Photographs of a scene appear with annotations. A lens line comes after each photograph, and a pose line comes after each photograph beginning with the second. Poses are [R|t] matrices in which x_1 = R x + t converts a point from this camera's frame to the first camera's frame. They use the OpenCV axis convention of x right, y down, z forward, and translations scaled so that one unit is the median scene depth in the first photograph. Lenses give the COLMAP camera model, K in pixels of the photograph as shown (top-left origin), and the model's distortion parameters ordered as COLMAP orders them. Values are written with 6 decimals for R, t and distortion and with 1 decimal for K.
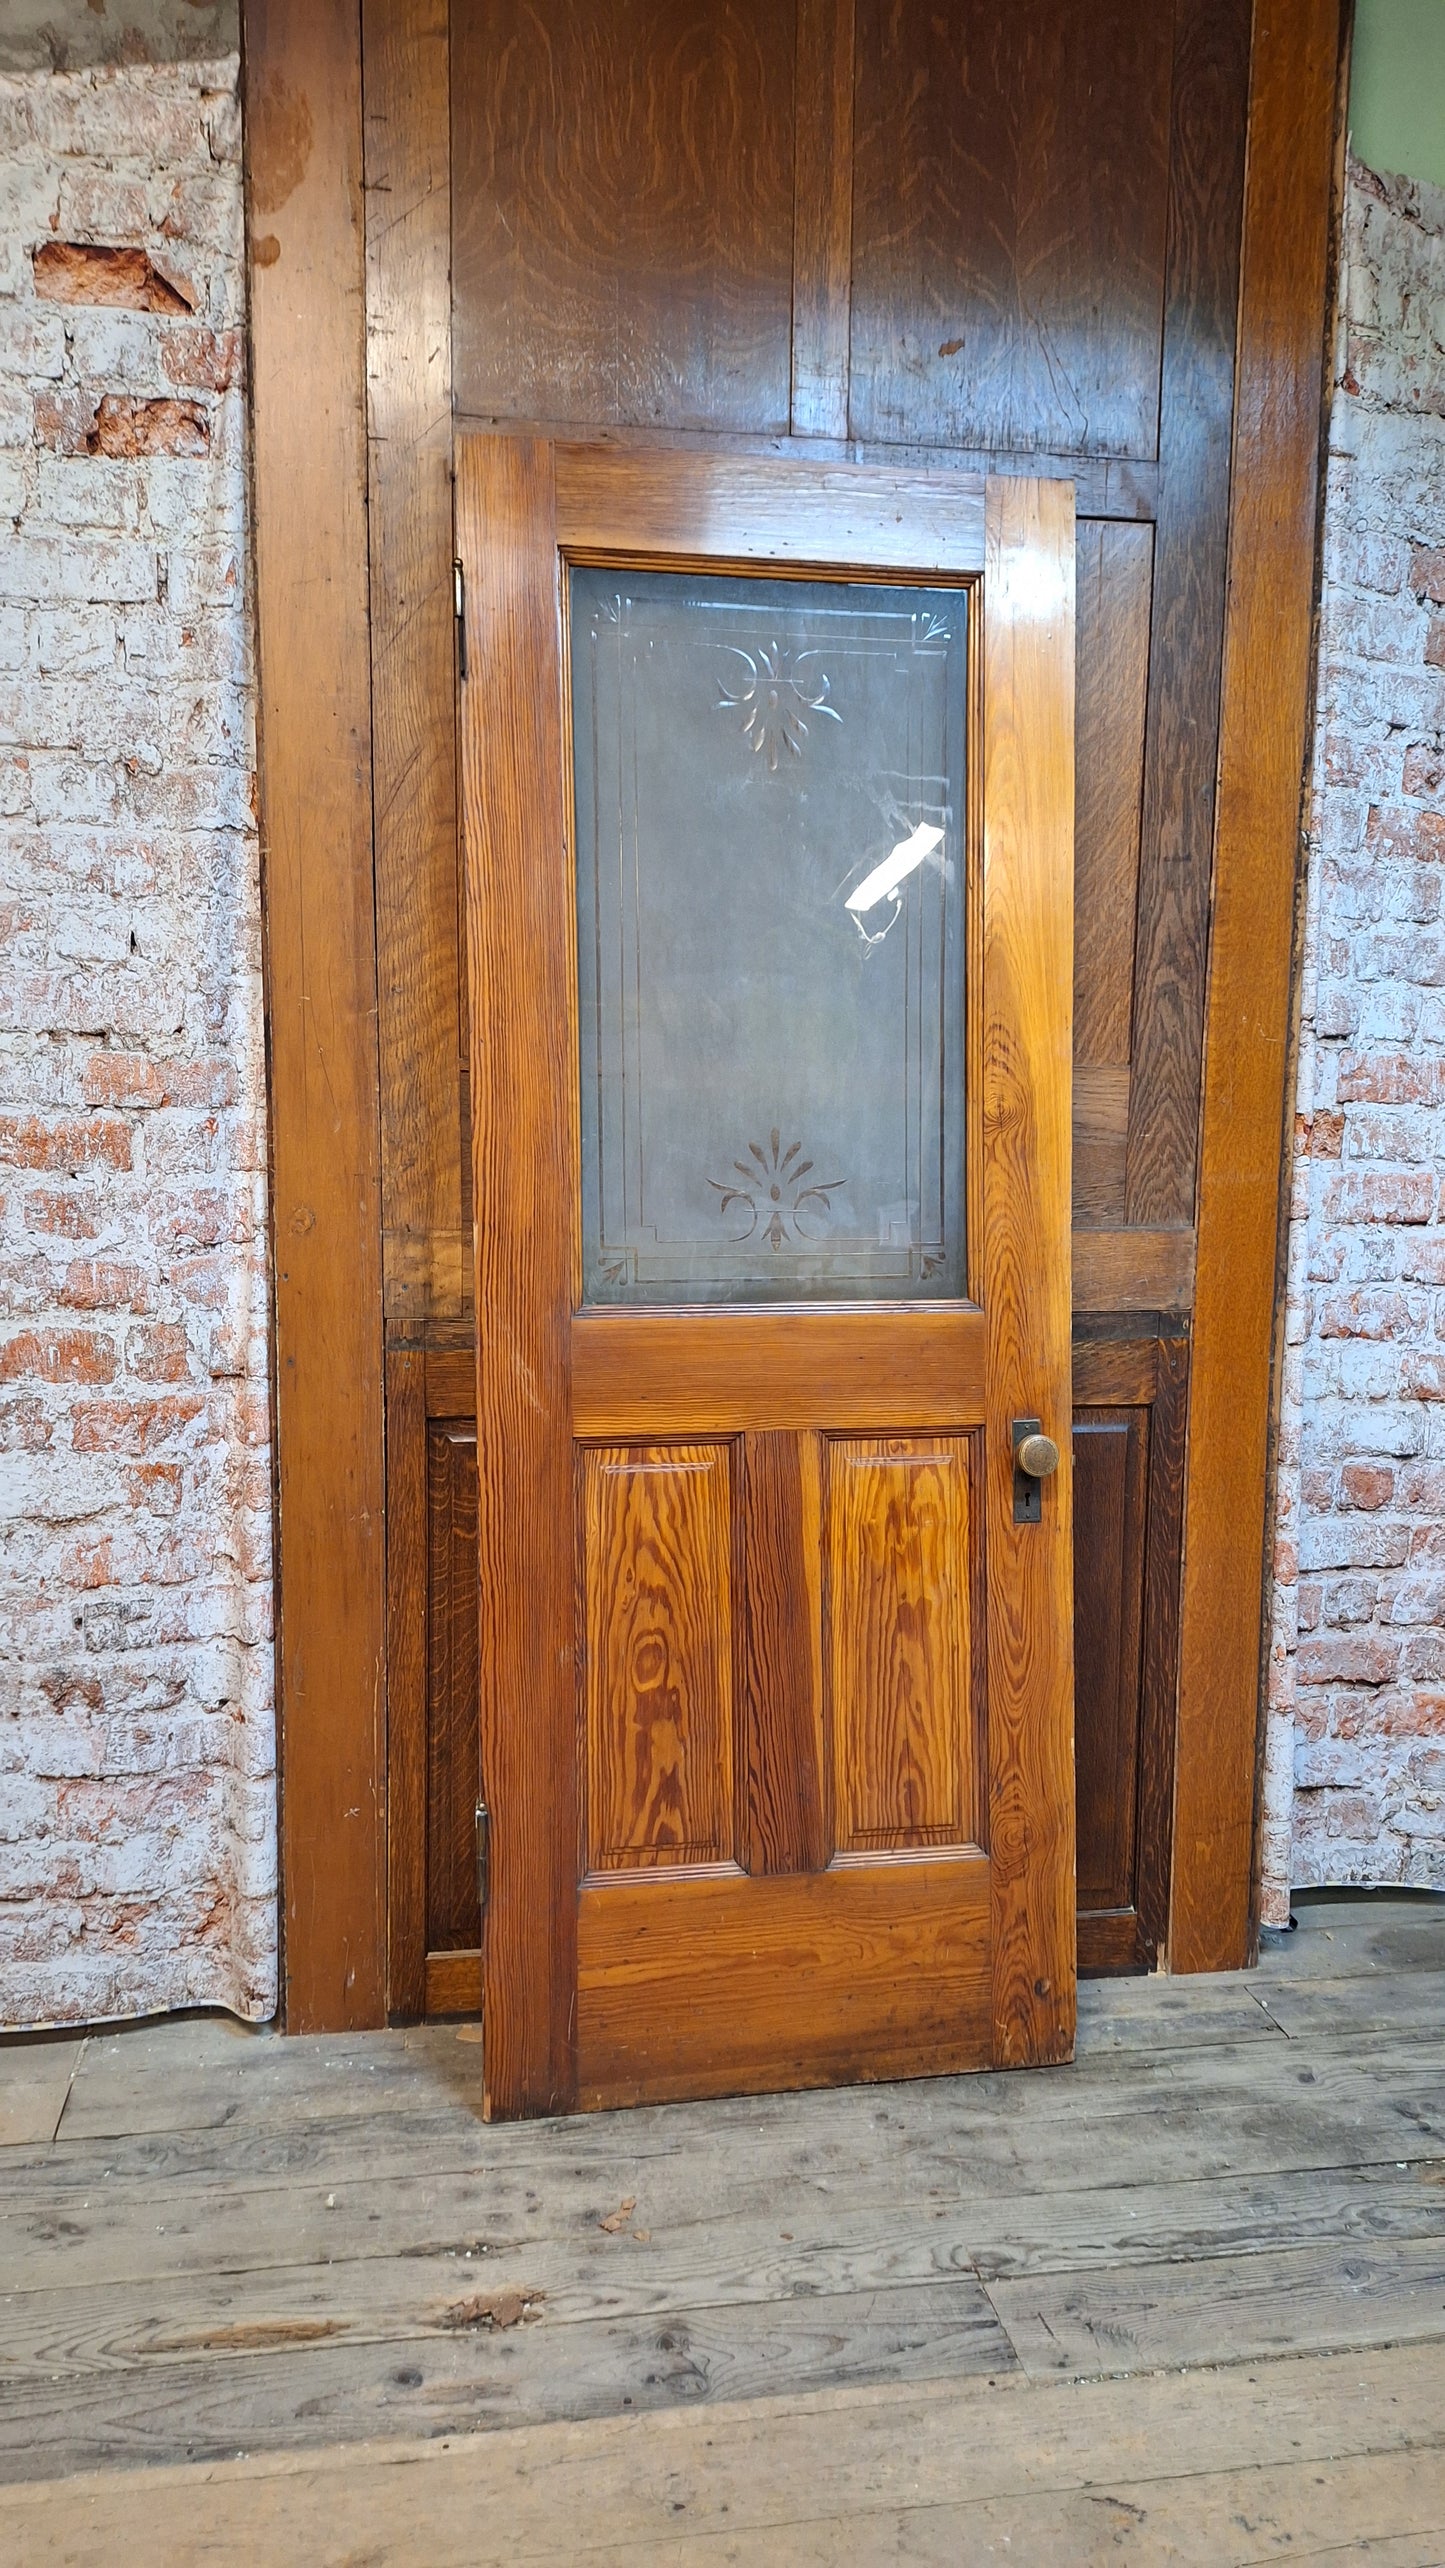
lens RADIAL K [[1789.4, 0, 702.2], [0, 1789.4, 1271.3], [0, 0, 1]] dist [0.060151, -0.053396]
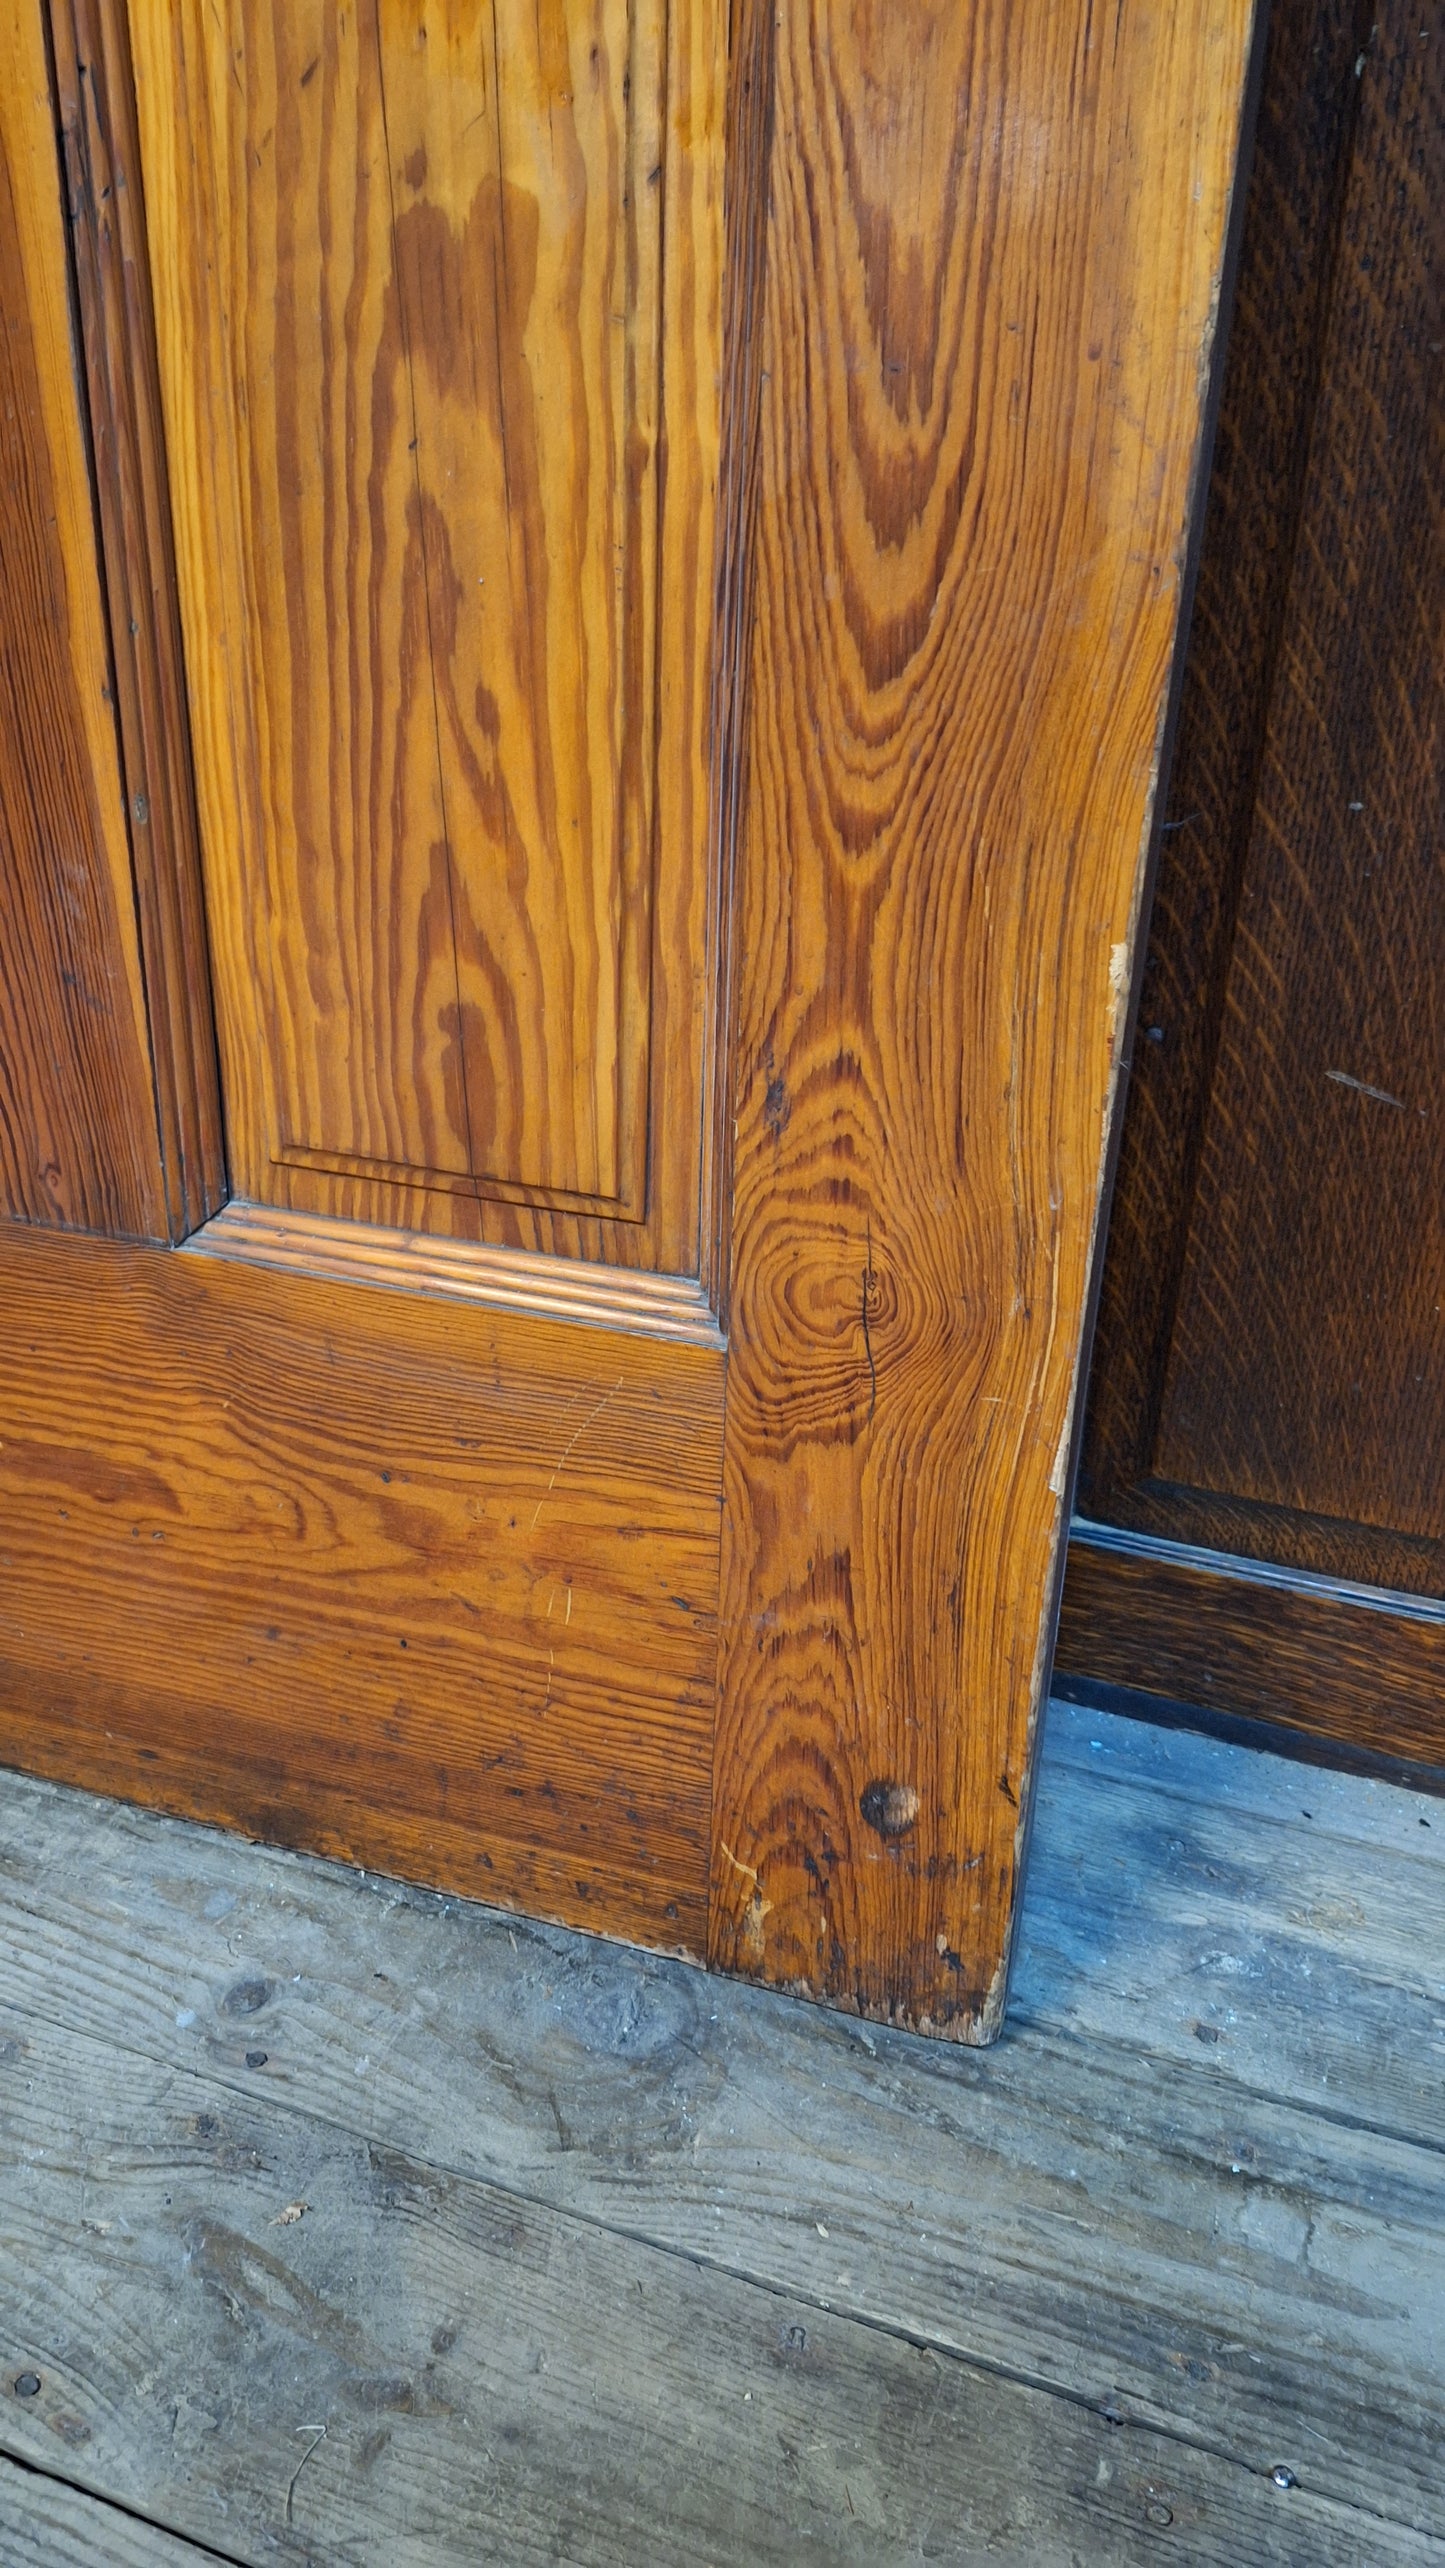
lens RADIAL K [[1783.8, 0, 725.1], [0, 1783.8, 1296.7], [0, 0, 1]] dist [0.058491, -0.052590]
pose [[0.866218, 0.234349, -0.441302, 0.275053], [-0.050025, 0.919429, 0.390060, 0.220749], [0.497156, -0.315801, 0.808149, 0.802706]]
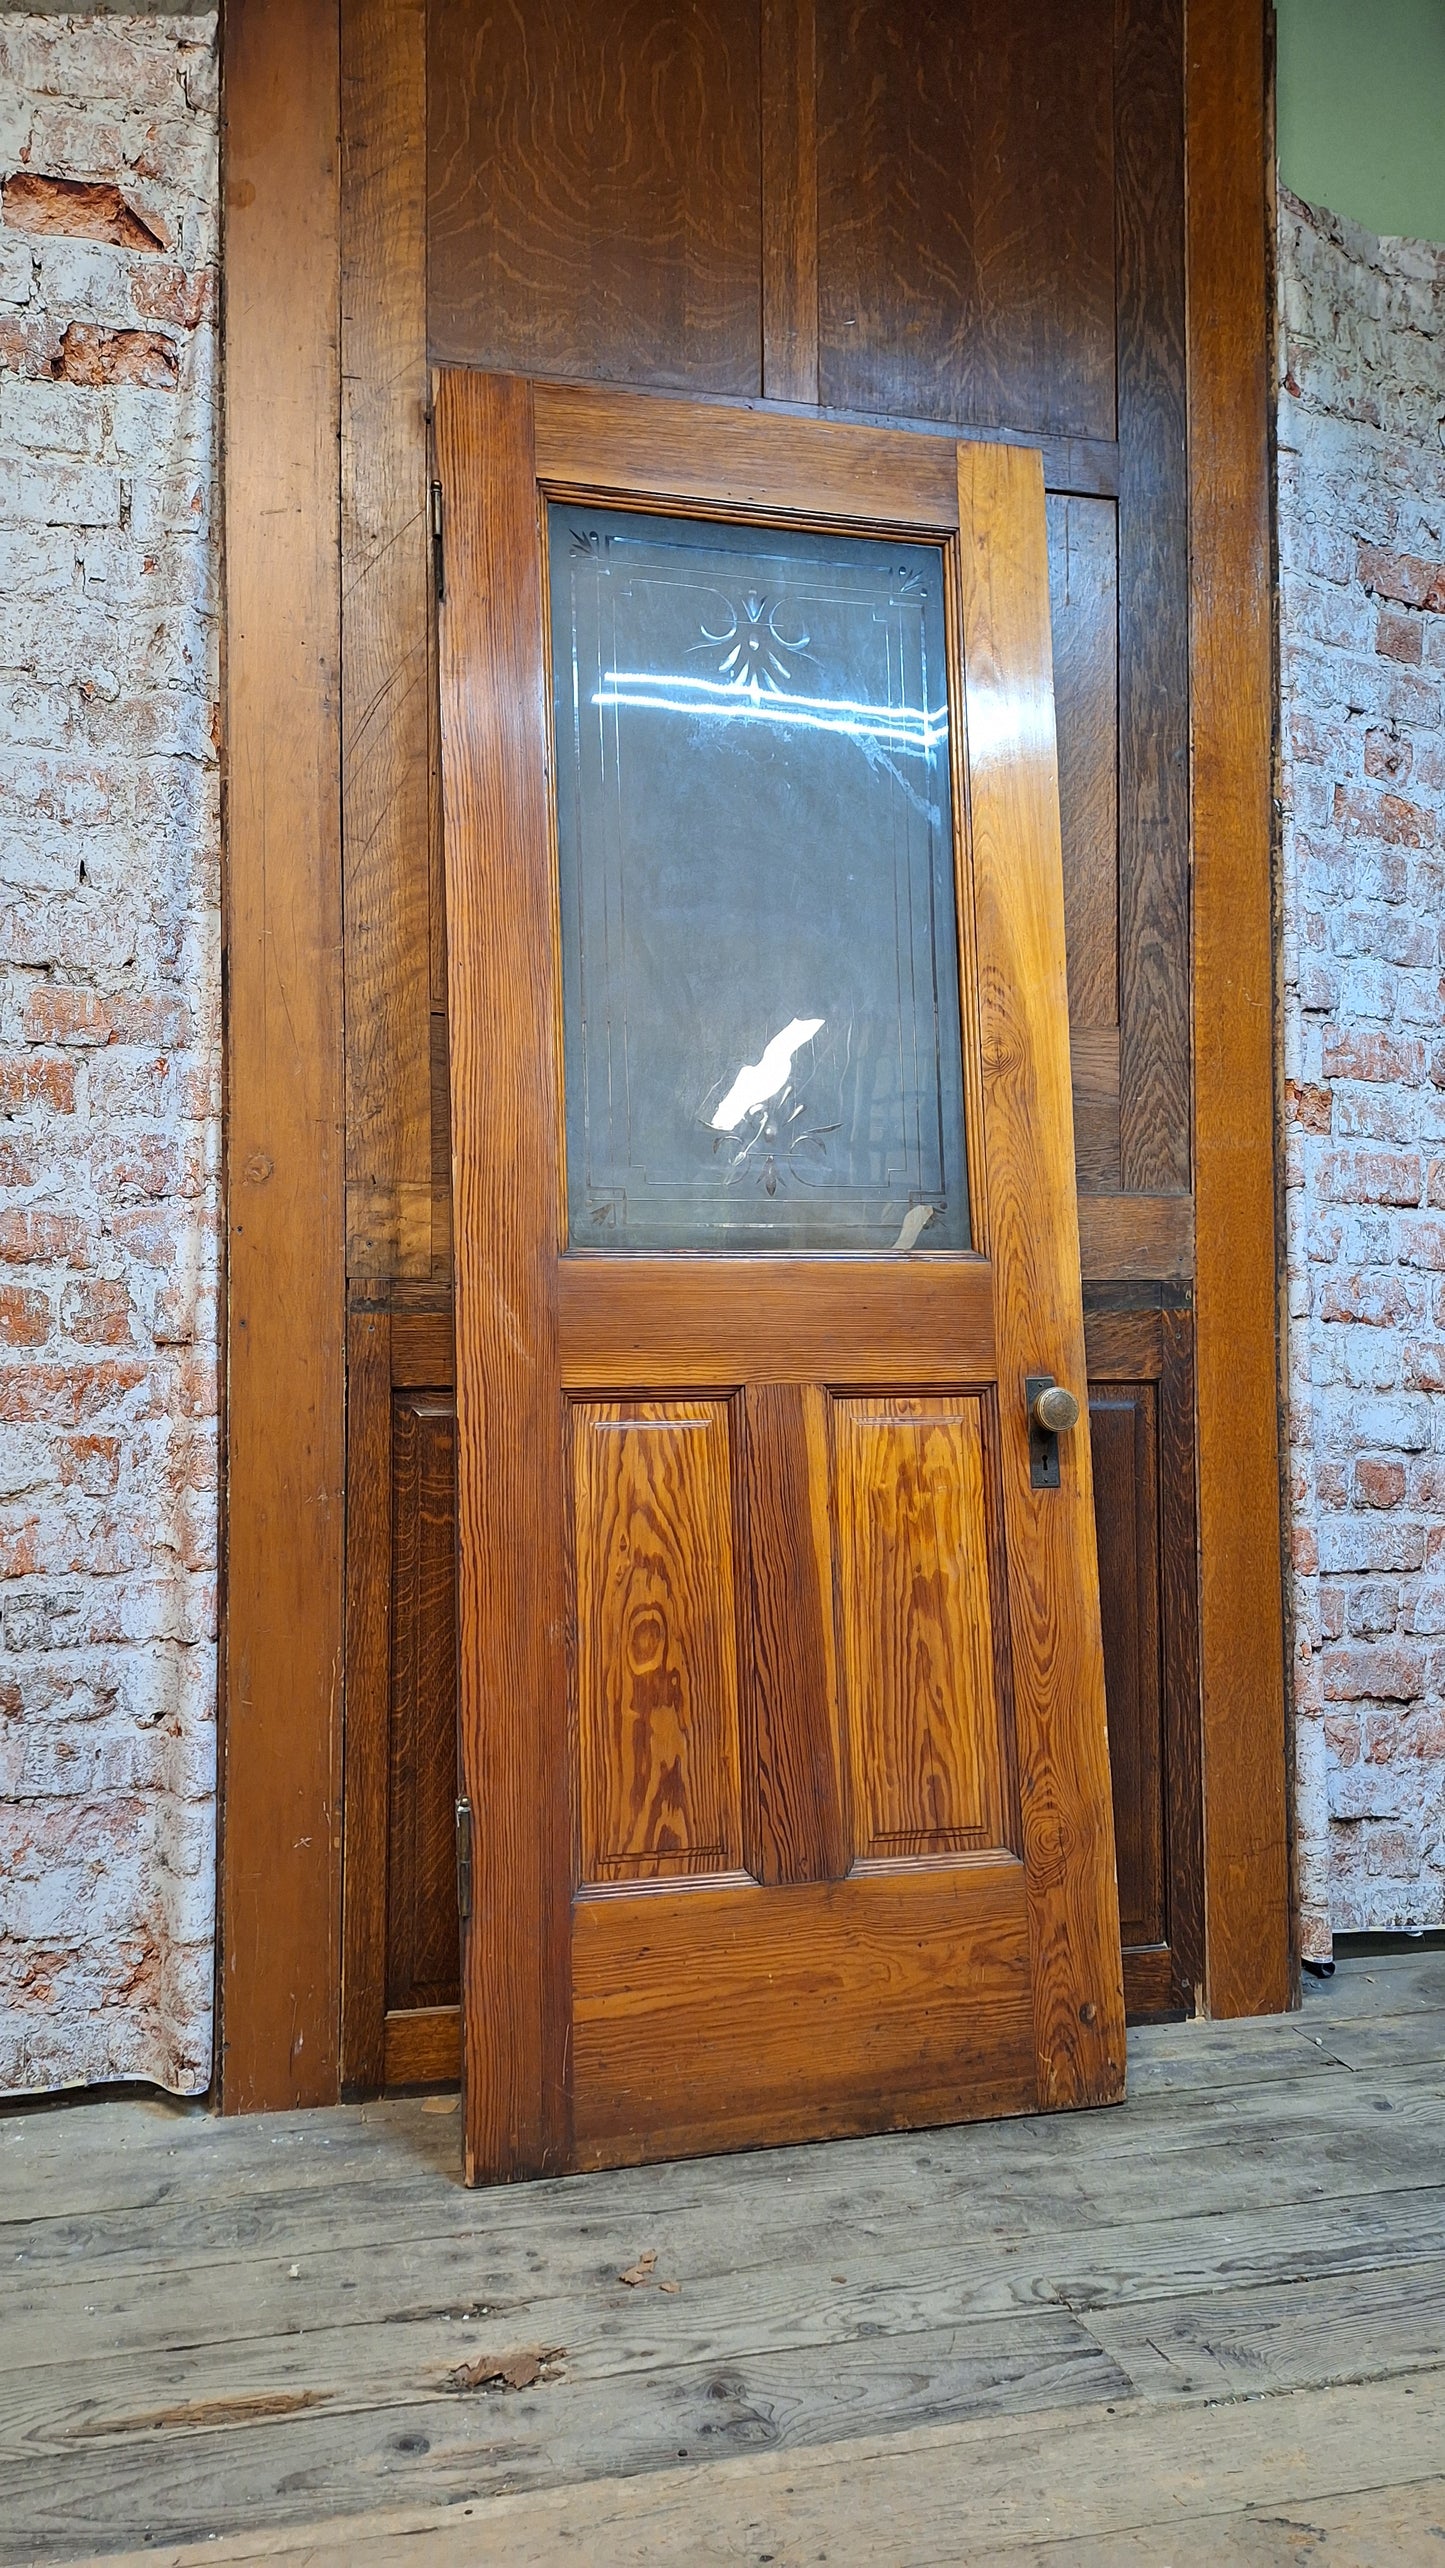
lens RADIAL K [[1783.8, 0, 675.7], [0, 1783.8, 1276.4], [0, 0, 1]] dist [0.058491, -0.052590]
pose [[0.997460, -0.010122, 0.070499, -0.074841], [0.020058, 0.989708, -0.141691, 0.161261], [-0.068339, 0.142745, 0.987397, 0.085122]]
